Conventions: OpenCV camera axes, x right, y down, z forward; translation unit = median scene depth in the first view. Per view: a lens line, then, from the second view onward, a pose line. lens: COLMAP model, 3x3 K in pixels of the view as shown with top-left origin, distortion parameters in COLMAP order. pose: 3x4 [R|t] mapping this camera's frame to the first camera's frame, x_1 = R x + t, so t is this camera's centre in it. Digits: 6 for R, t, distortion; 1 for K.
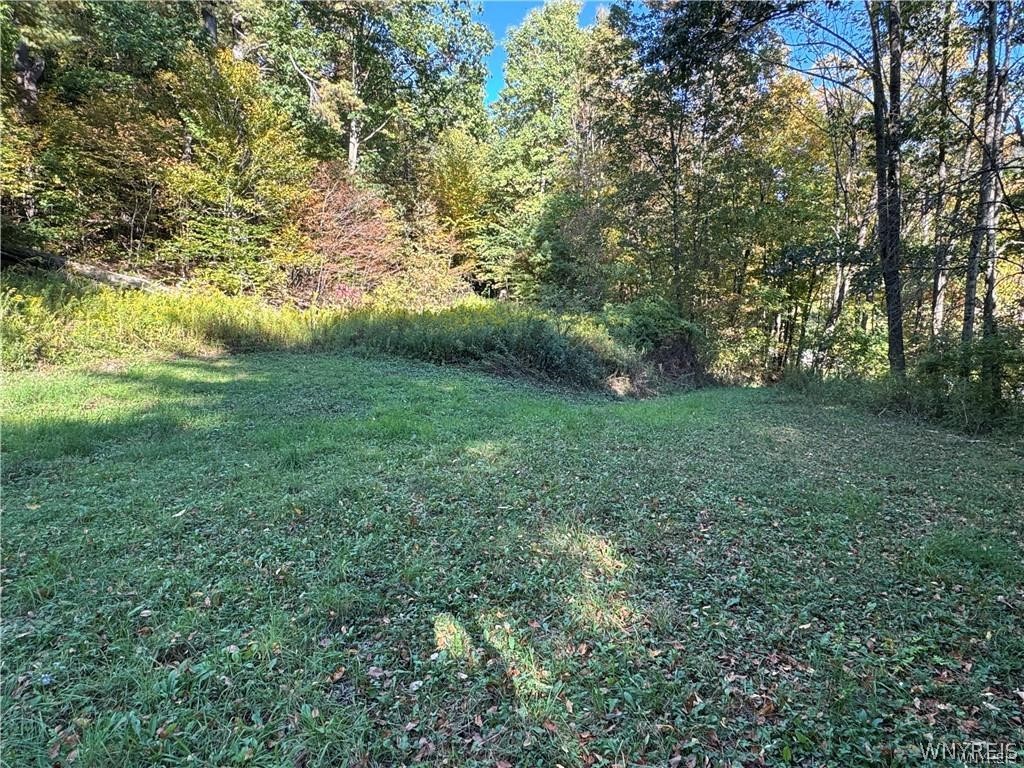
lens RADIAL K [[666.4, 0, 512.3], [0, 666.4, 383.0], [0, 0, 1]] dist [-0.000037, -0.000851]
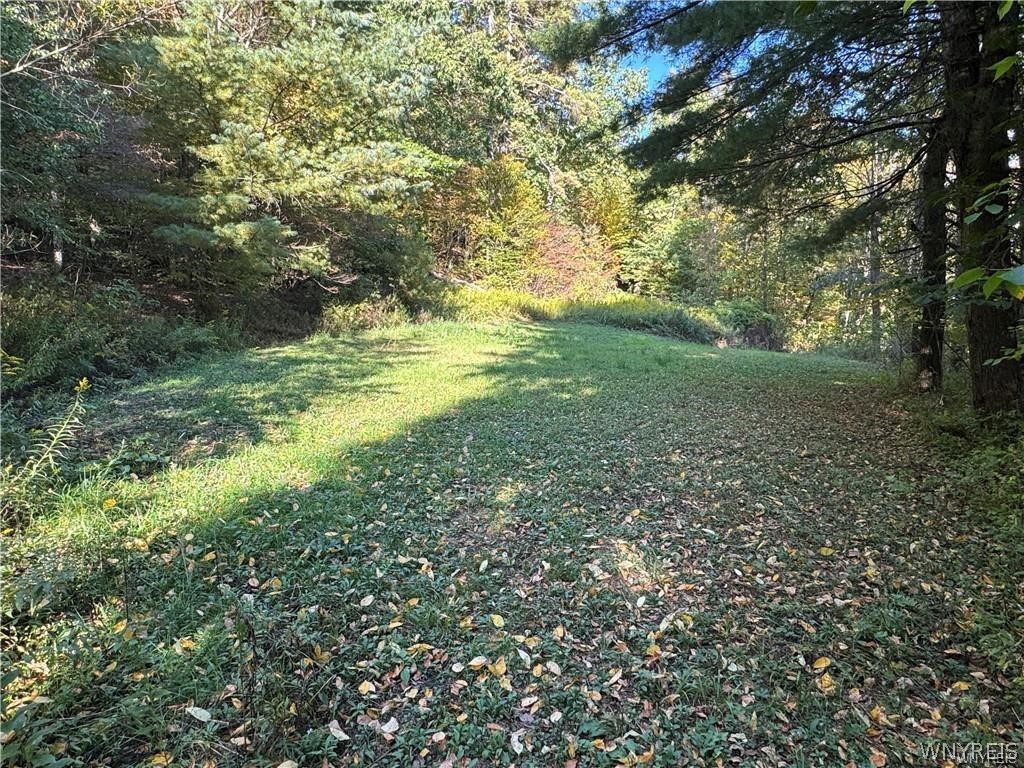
lens RADIAL K [[666.4, 0, 511.4], [0, 666.4, 384.8], [0, 0, 1]] dist [-0.000037, -0.000851]
pose [[0.986902, 0.051627, -0.152834, -0.061963], [-0.048494, 0.998531, 0.024154, 0.045846], [0.153857, -0.016426, 0.987957, -0.450157]]
